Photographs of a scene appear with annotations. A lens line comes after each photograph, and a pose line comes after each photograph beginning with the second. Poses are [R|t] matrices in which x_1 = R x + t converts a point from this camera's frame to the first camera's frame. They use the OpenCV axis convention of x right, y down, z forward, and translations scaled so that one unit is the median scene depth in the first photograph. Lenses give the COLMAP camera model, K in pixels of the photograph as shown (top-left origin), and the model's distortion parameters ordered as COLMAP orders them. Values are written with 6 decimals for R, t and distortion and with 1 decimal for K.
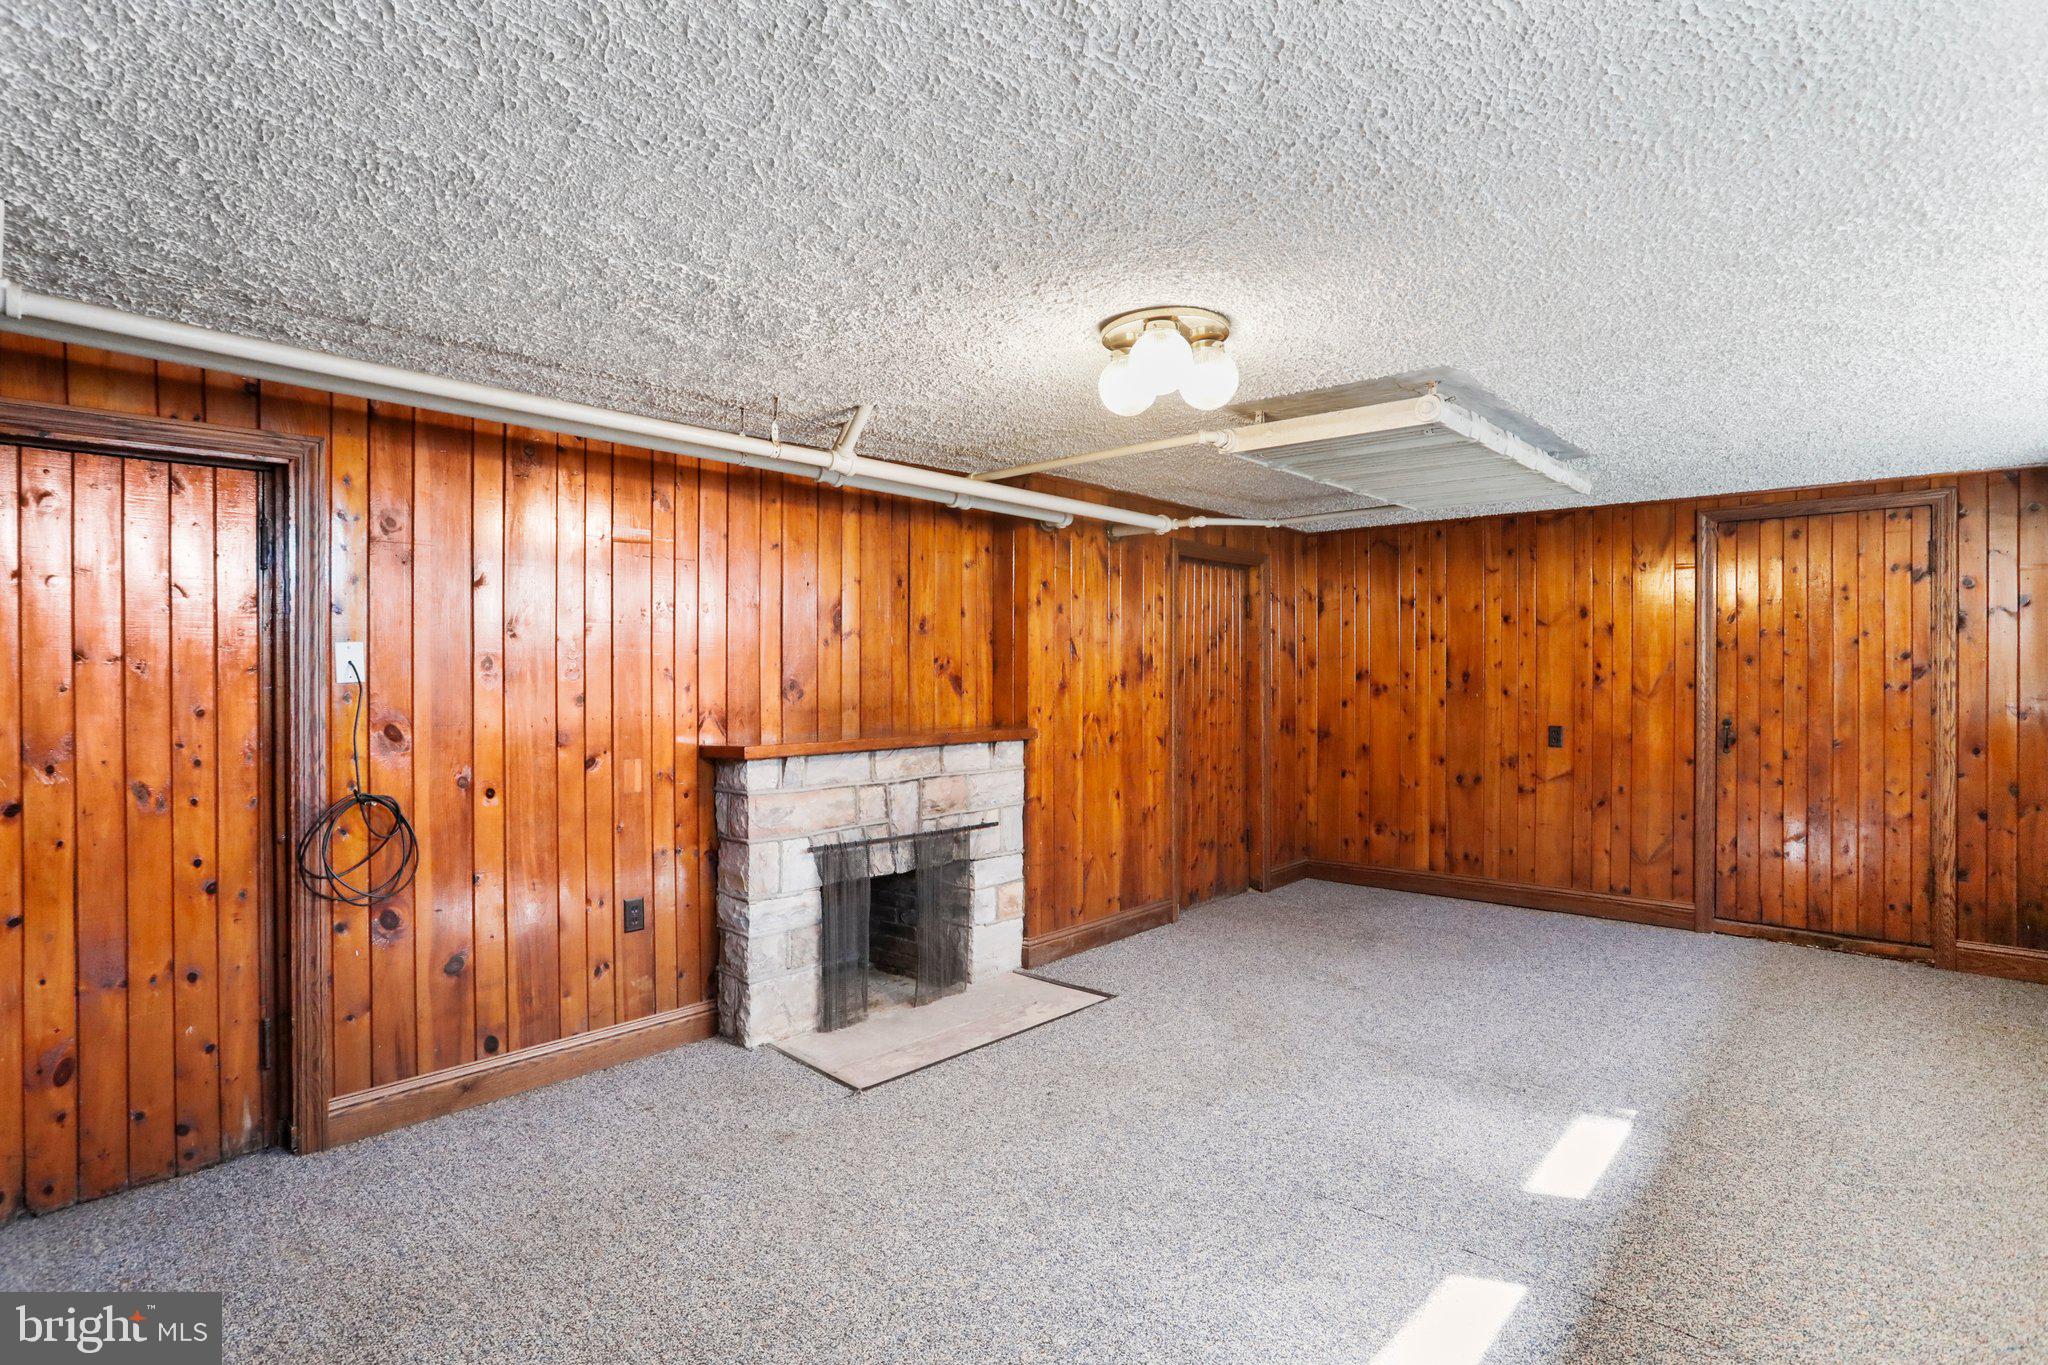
lens RADIAL K [[996.5, 0, 1019.3], [0, 996.5, 675.3], [0, 0, 1]] dist [-0.035504, 0.019011]
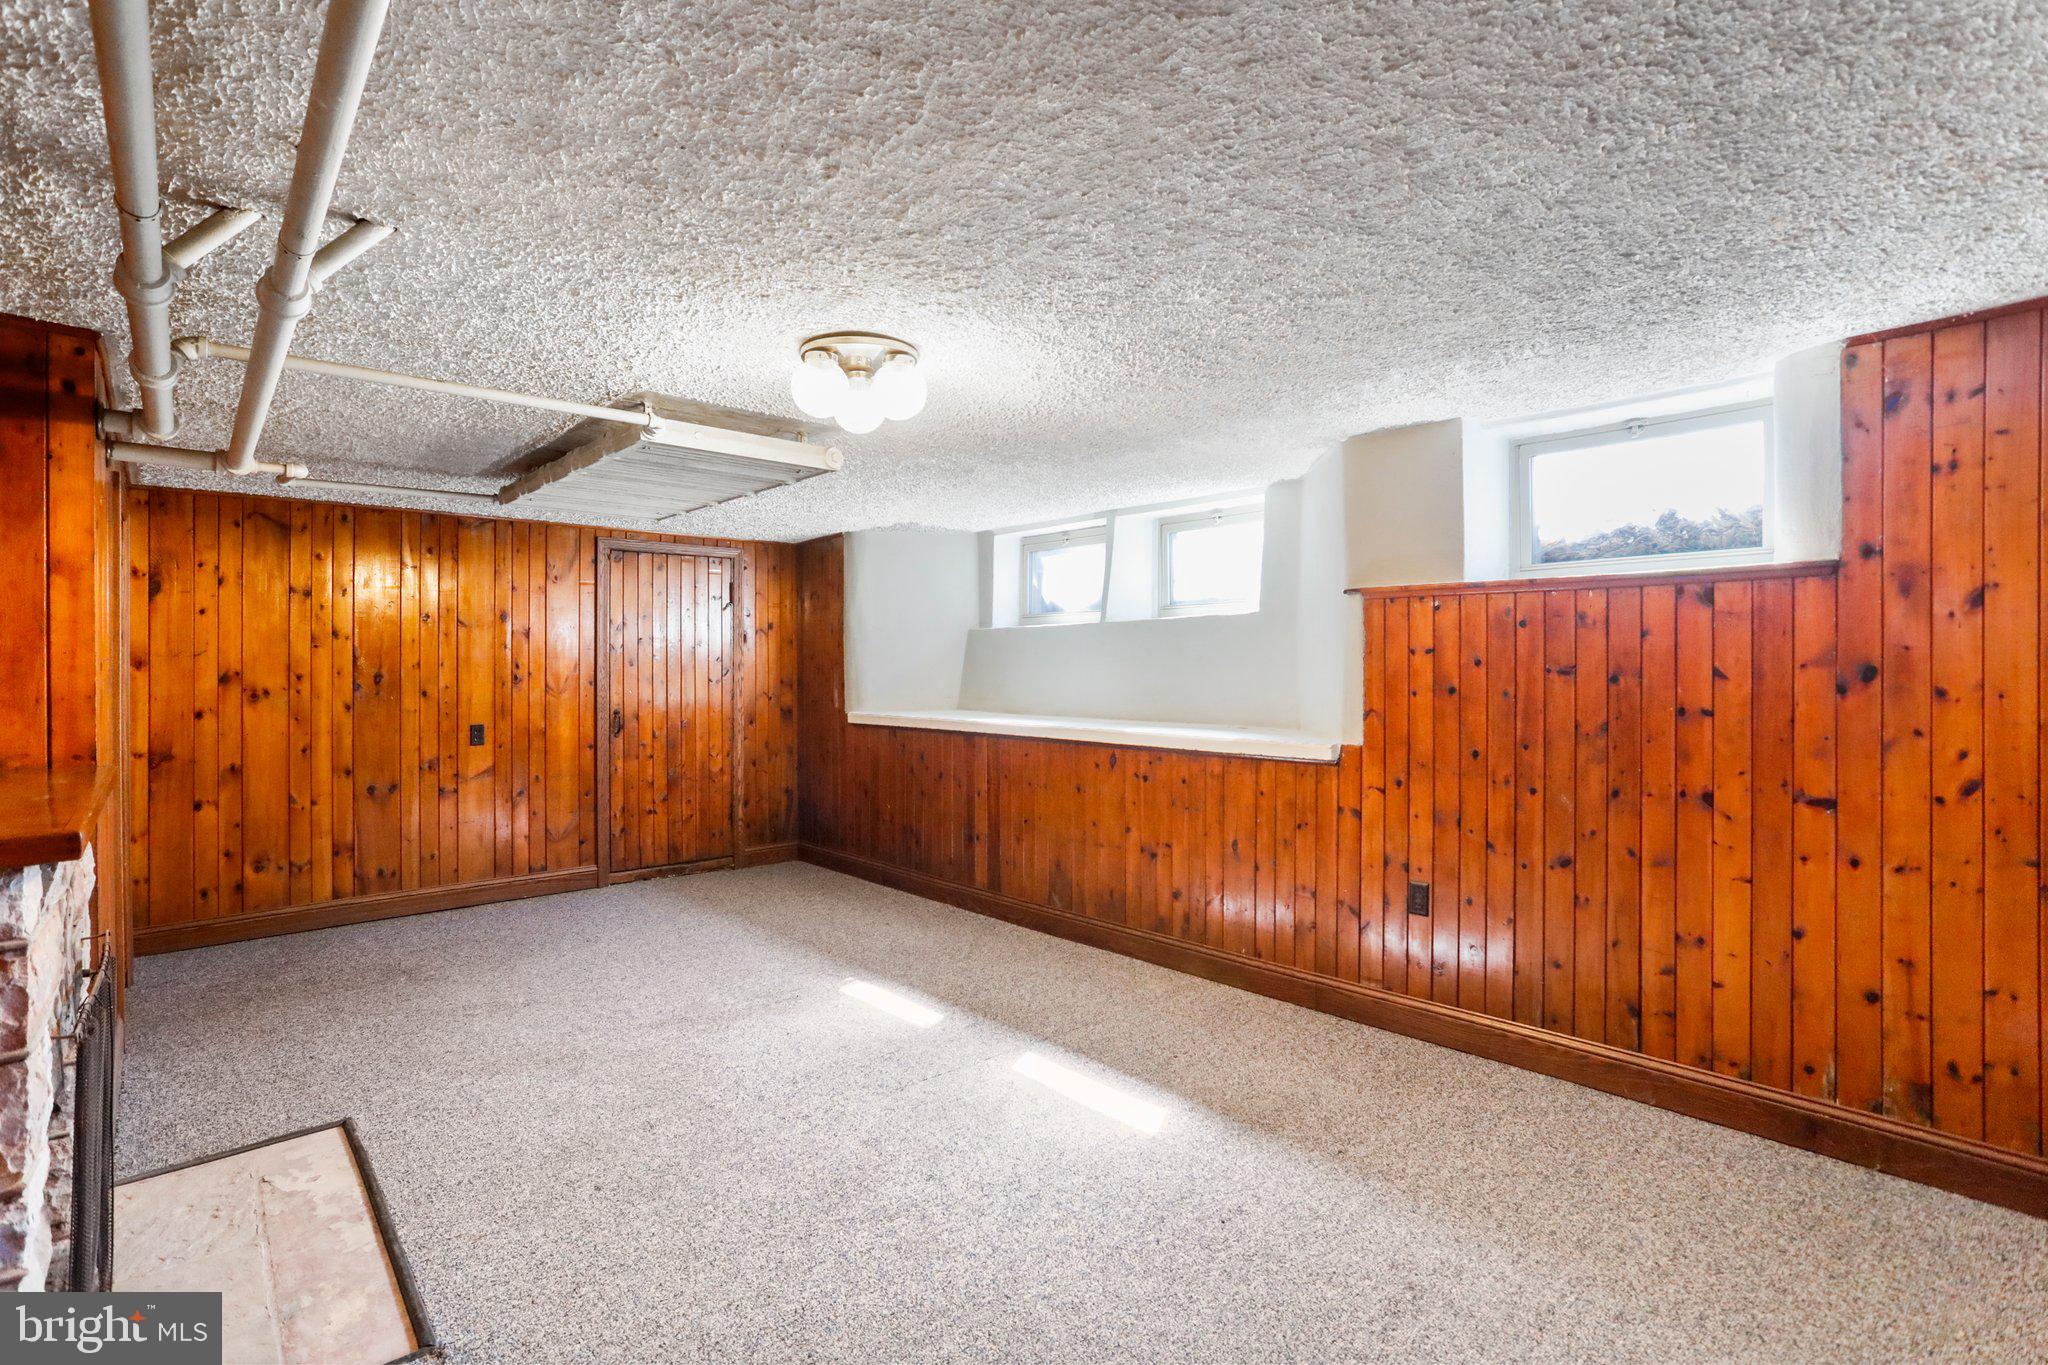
lens RADIAL K [[996.5, 0, 1020.2], [0, 996.5, 675.3], [0, 0, 1]] dist [-0.035504, 0.019011]
pose [[0.104571, -0.004238, 0.994508, -0.423602], [0.010679, 0.999938, 0.003138, 0.002470], [-0.994460, 0.010293, 0.104610, 0.328822]]
